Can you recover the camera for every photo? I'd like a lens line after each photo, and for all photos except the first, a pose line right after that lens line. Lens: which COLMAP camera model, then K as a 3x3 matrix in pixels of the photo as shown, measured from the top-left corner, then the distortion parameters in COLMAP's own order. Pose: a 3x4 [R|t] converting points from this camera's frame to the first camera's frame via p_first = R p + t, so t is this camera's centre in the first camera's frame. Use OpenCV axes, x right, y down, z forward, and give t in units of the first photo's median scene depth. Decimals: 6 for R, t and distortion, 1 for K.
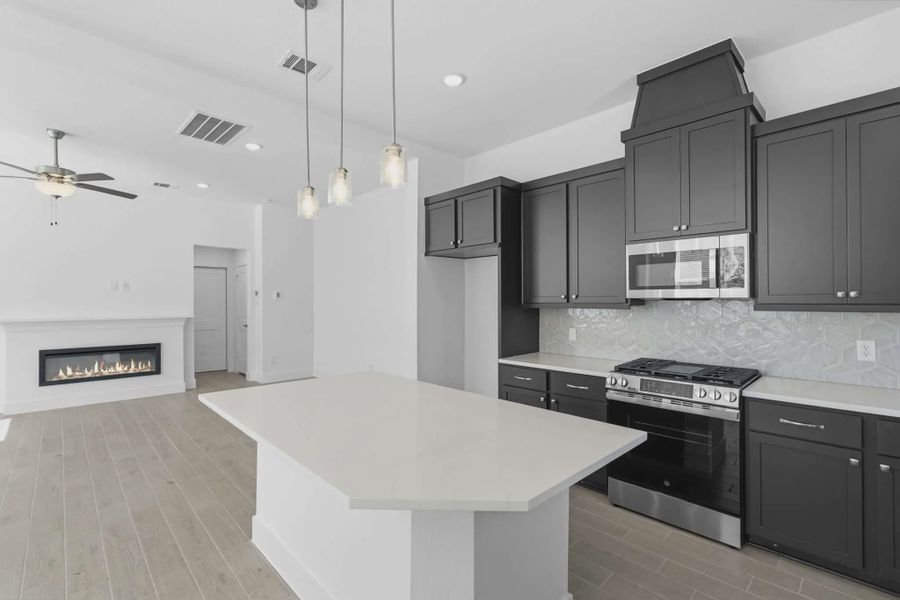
lens RADIAL K [[408.2, 0, 443.3], [0, 408.2, 295.3], [0, 0, 1]] dist [-0.007355, 0.000346]
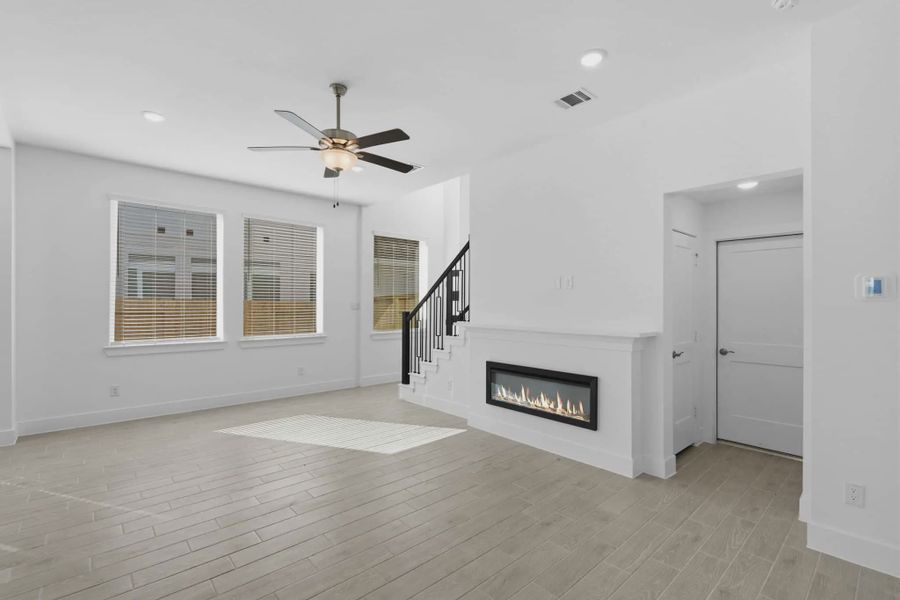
lens RADIAL K [[408.2, 0, 443.3], [0, 408.2, 306.3], [0, 0, 1]] dist [-0.007355, 0.000346]
pose [[-0.032431, 0.007844, -0.999443, -0.150119], [0.006153, 0.999952, 0.007648, 0.015268], [0.999455, -0.005901, -0.032478, 1.123567]]
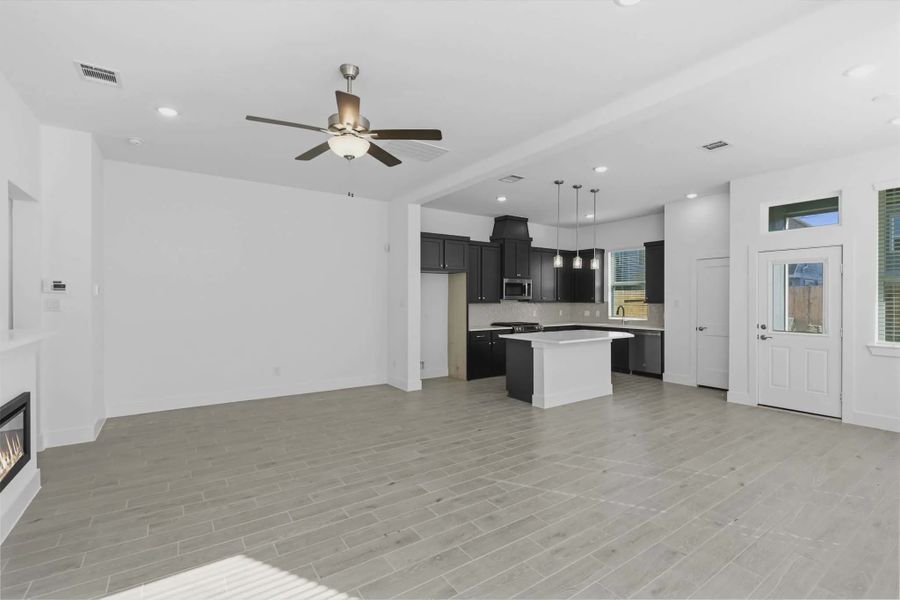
lens RADIAL K [[408.2, 0, 451.2], [0, 408.2, 298.0], [0, 0, 1]] dist [-0.007355, 0.000346]
pose [[0.152780, 0.006434, 0.988239, -1.498945], [-0.010890, 0.999929, -0.004827, 0.012038], [-0.988200, -0.010024, 0.152840, 0.643091]]
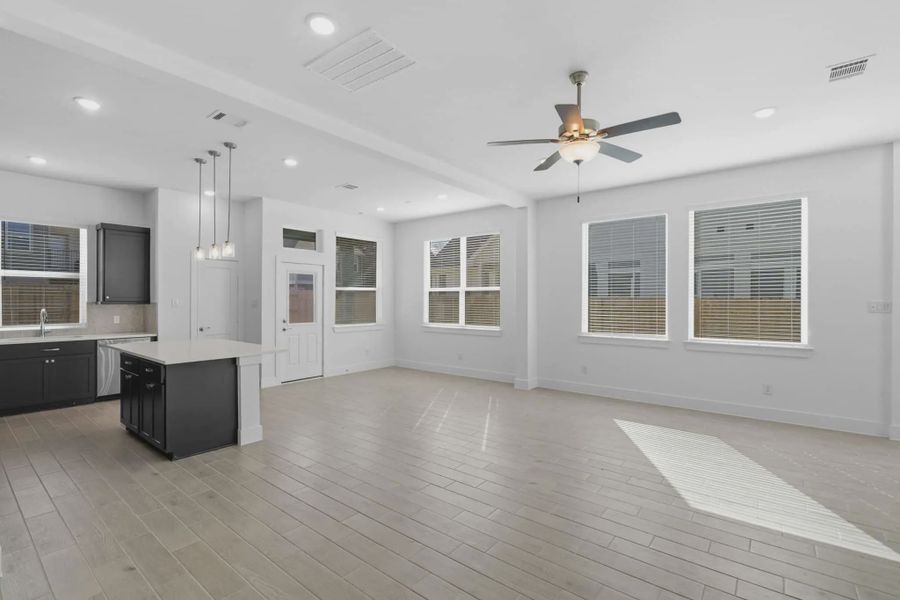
lens RADIAL K [[408.2, 0, 450.1], [0, 408.2, 301.6], [0, 0, 1]] dist [-0.007355, 0.000346]
pose [[-0.989241, -0.001701, -0.146283, -0.541910], [-0.000485, 0.999965, -0.008348, 0.020037], [0.146292, -0.008187, -0.989208, 1.550600]]
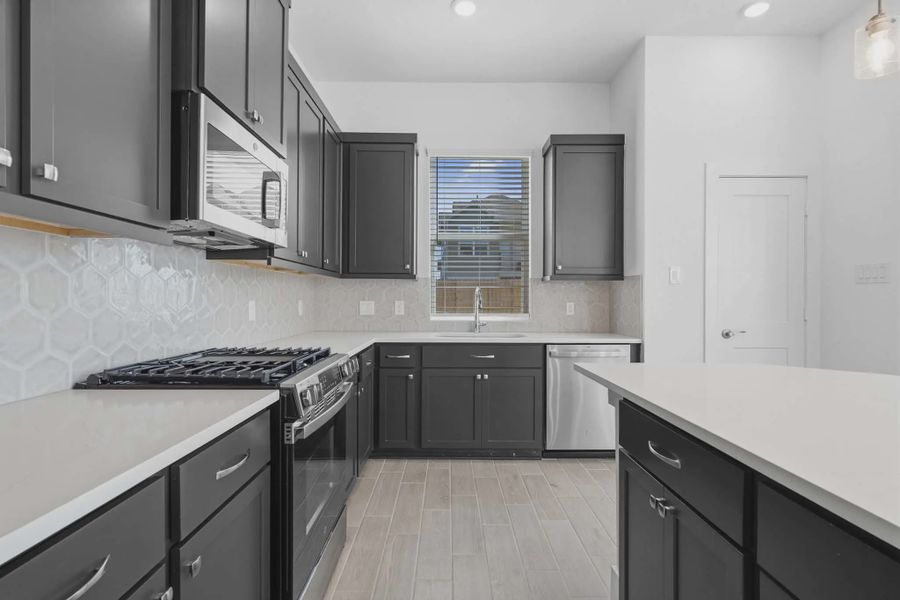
lens RADIAL K [[444.4, 0, 451.8], [0, 444.4, 303.3], [0, 0, 1]] dist [0.004259, 0.000386]
pose [[-0.736721, -0.003531, 0.676188, -0.032245], [-0.008385, 0.999957, -0.003913, 0.064868], [-0.676145, -0.008552, -0.736719, 0.802763]]
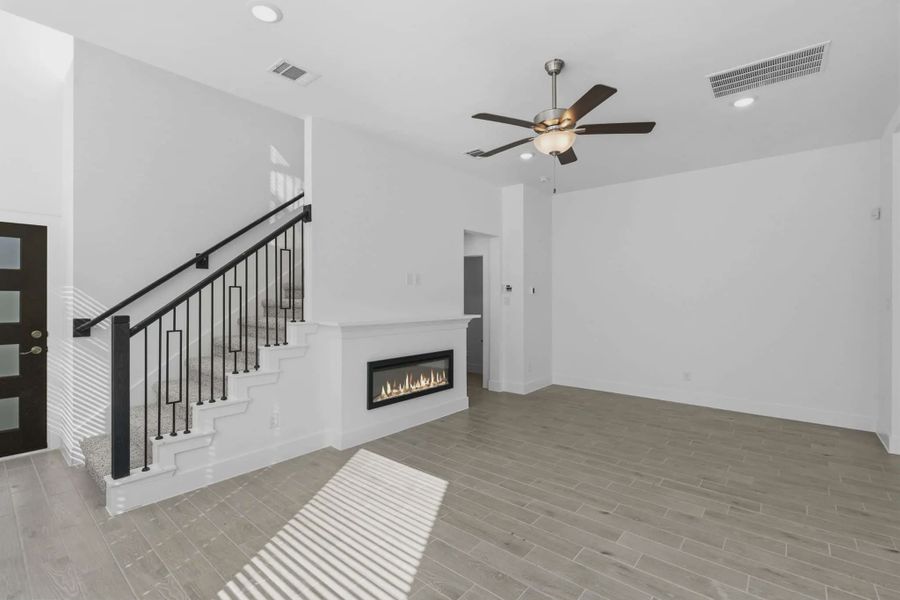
lens RADIAL K [[408.2, 0, 446.0], [0, 408.2, 297.8], [0, 0, 1]] dist [-0.007355, 0.000346]
pose [[0.994174, 0.003961, 0.107717, -1.109629], [-0.005271, 0.999916, 0.011880, 0.007386], [-0.107661, -0.012378, 0.994111, 0.276148]]
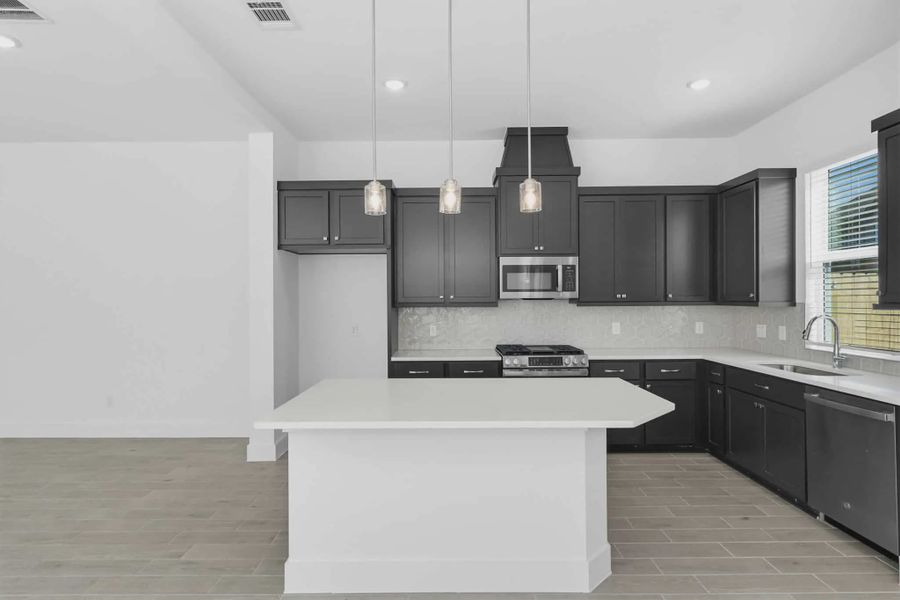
lens RADIAL K [[472.1, 0, 453.1], [0, 472.1, 302.7], [0, 0, 1]] dist [0.009905, 0.002318]
pose [[0.690625, -0.006600, 0.723183, -0.505990], [-0.003172, 0.999921, 0.012155, 0.001868], [-0.723206, -0.010688, 0.690549, 0.051229]]
